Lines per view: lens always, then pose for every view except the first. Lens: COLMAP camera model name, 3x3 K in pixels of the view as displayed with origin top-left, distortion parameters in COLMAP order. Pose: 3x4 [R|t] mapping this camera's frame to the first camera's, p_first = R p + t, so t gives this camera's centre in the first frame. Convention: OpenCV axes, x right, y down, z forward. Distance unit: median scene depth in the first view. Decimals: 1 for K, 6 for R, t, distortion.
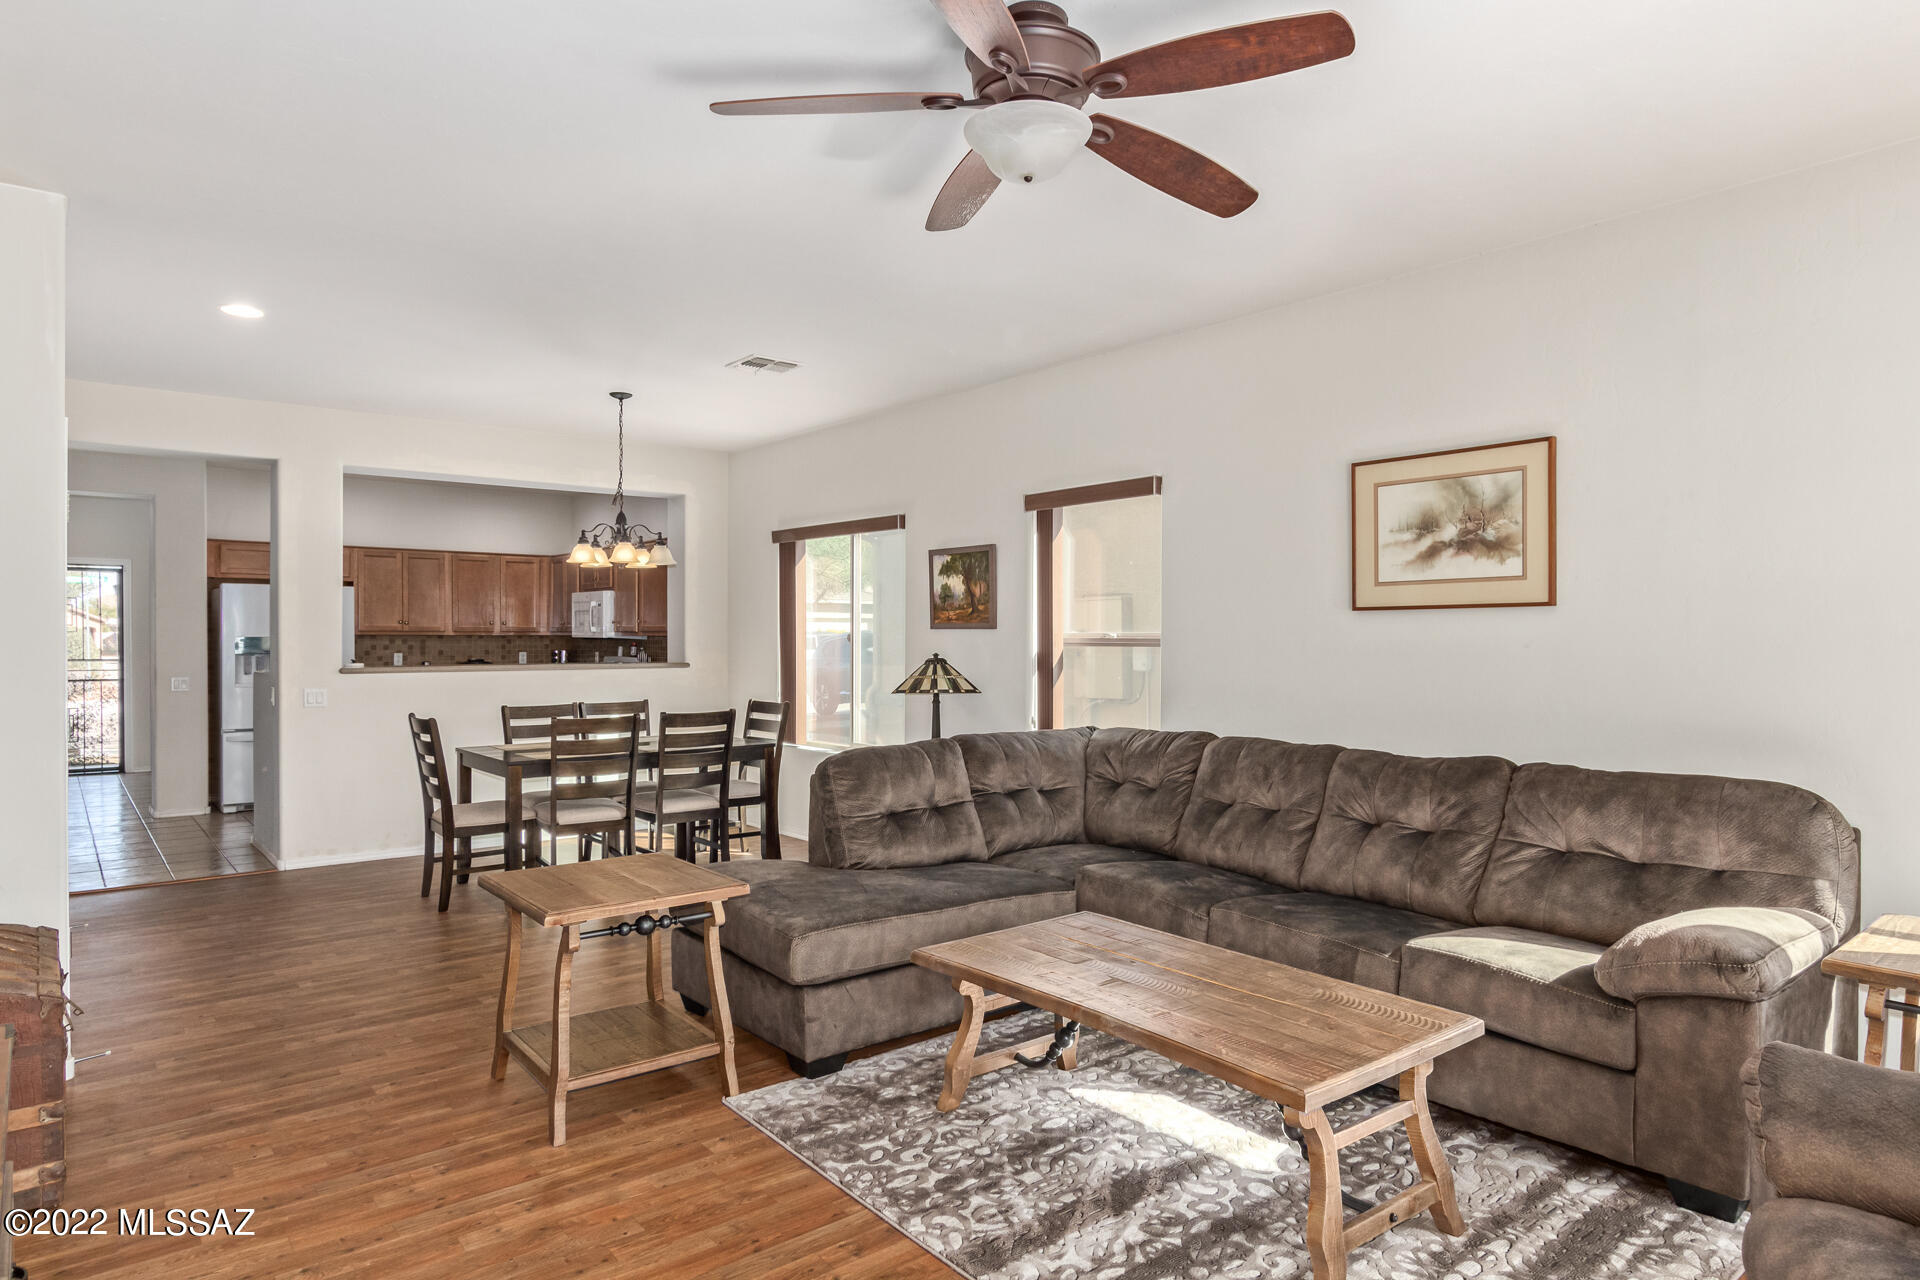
lens RADIAL K [[1091.1, 0, 974.0], [0, 1091.1, 641.9], [0, 0, 1]] dist [-0.045935, -0.000590]
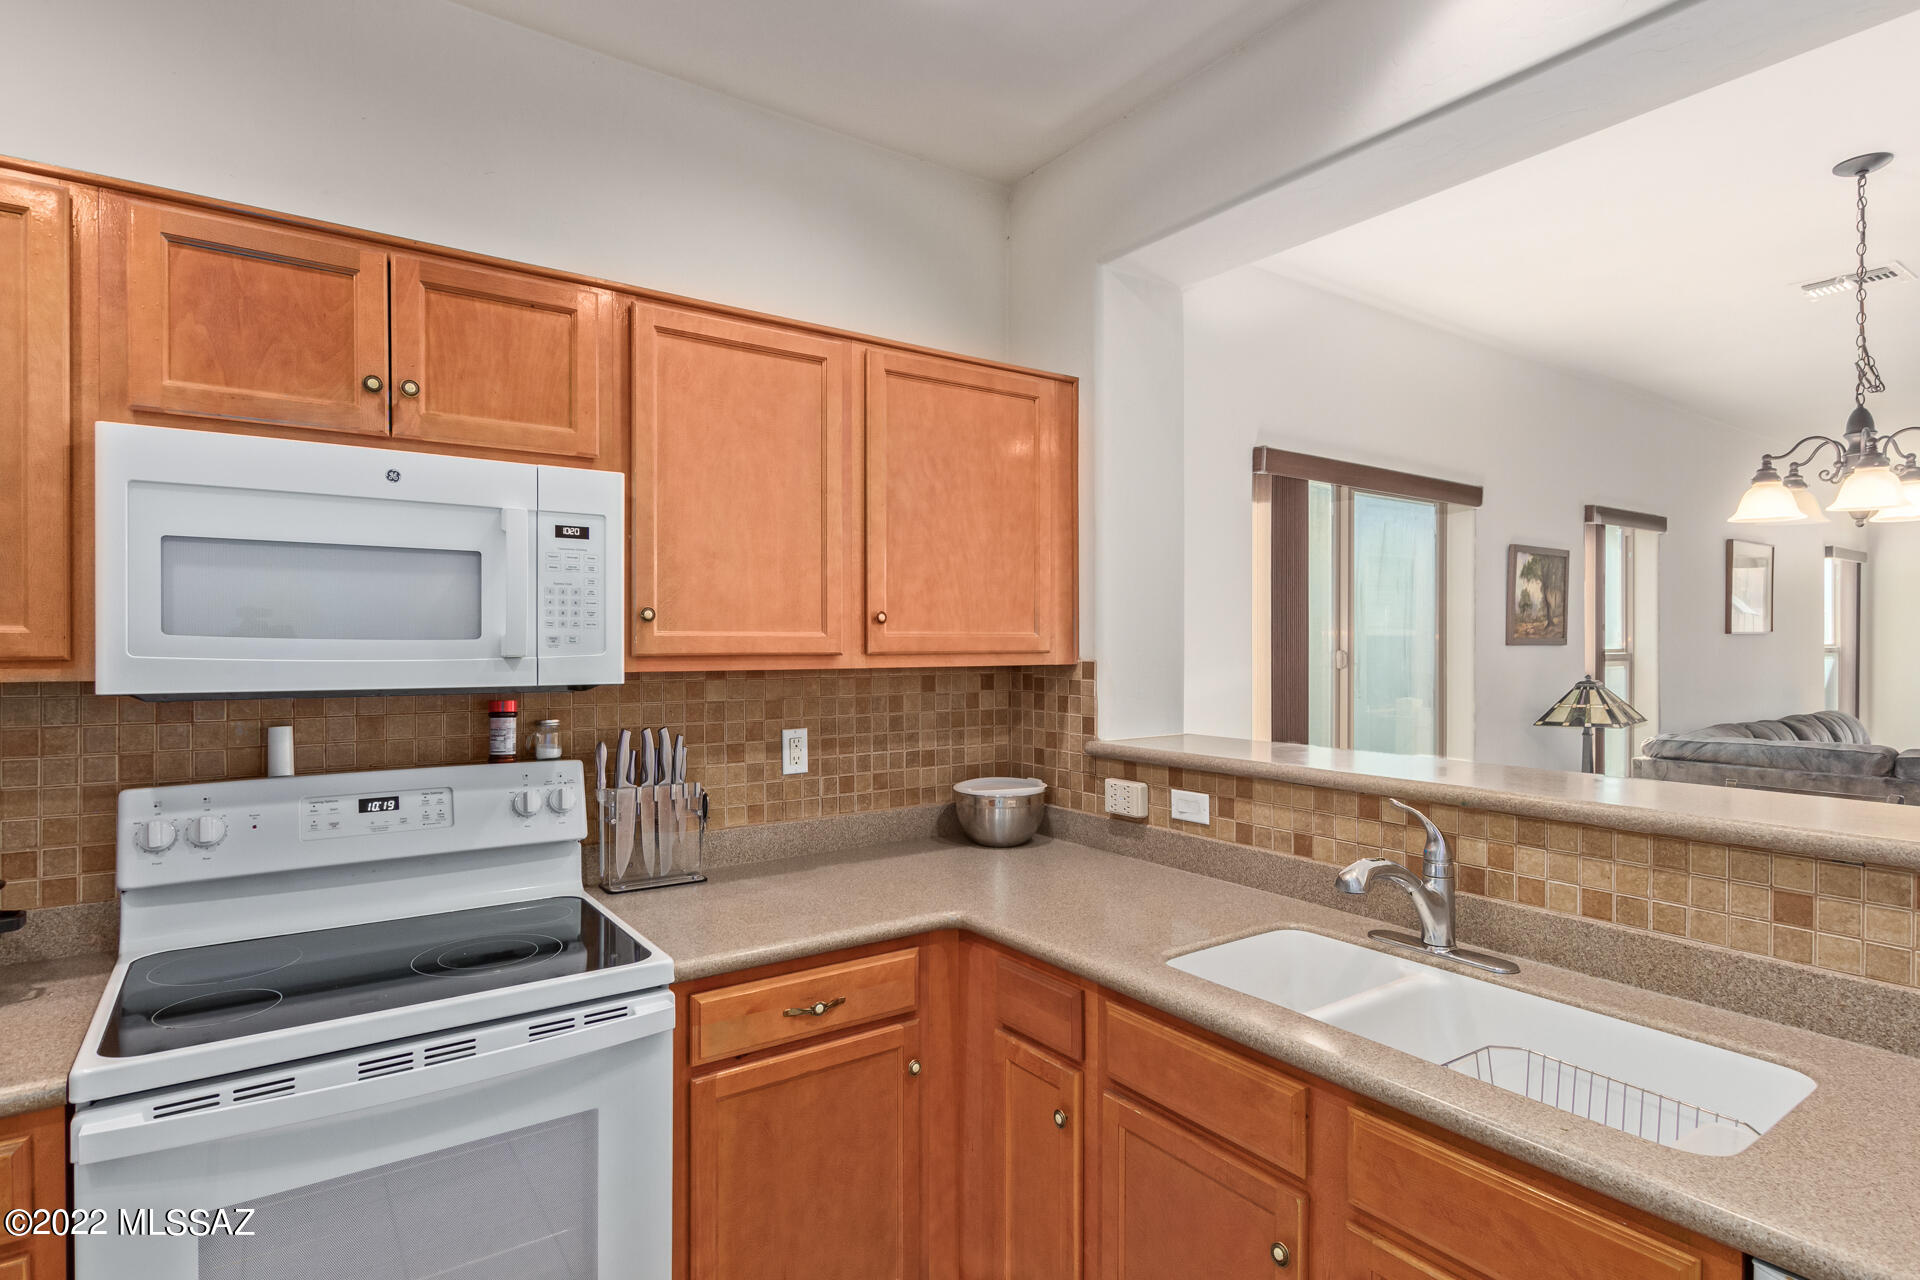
lens RADIAL K [[1009.0, 0, 967.4], [0, 1009.0, 637.7], [0, 0, 1]] dist [0.026822, -0.004415]
pose [[0.089482, -0.002035, 0.995986, -0.596294], [0.001111, 0.999997, 0.001944, -0.014610], [-0.995988, 0.000932, 0.089484, 0.994289]]
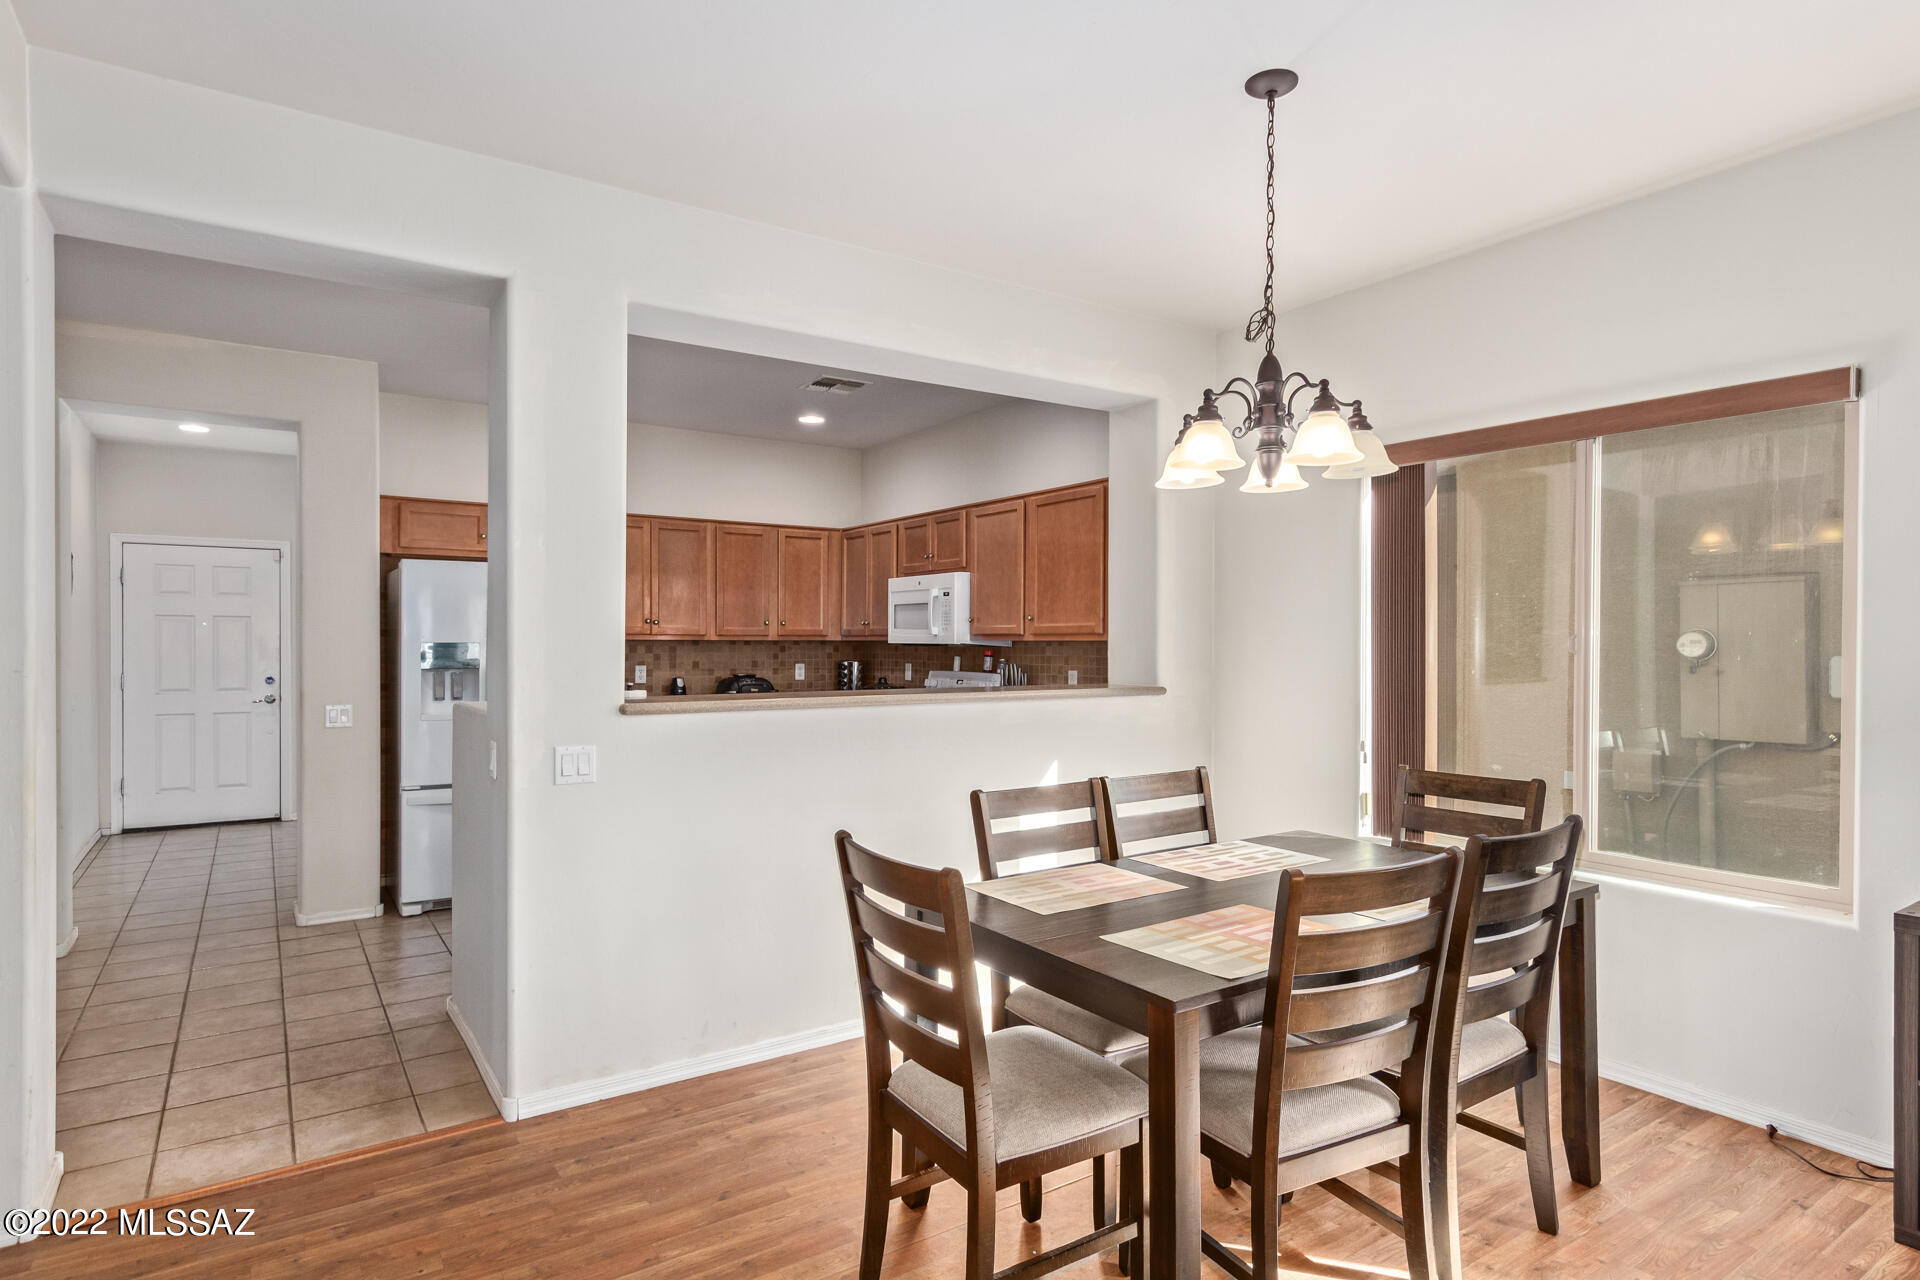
lens RADIAL K [[1058.4, 0, 946.3], [0, 1058.4, 630.1], [0, 0, 1]] dist [-0.004112, -0.003005]
pose [[0.991405, -0.002777, -0.130800, -0.293959], [0.000924, 0.999898, -0.014224, -0.003210], [0.130826, 0.013981, 0.991307, 0.406451]]
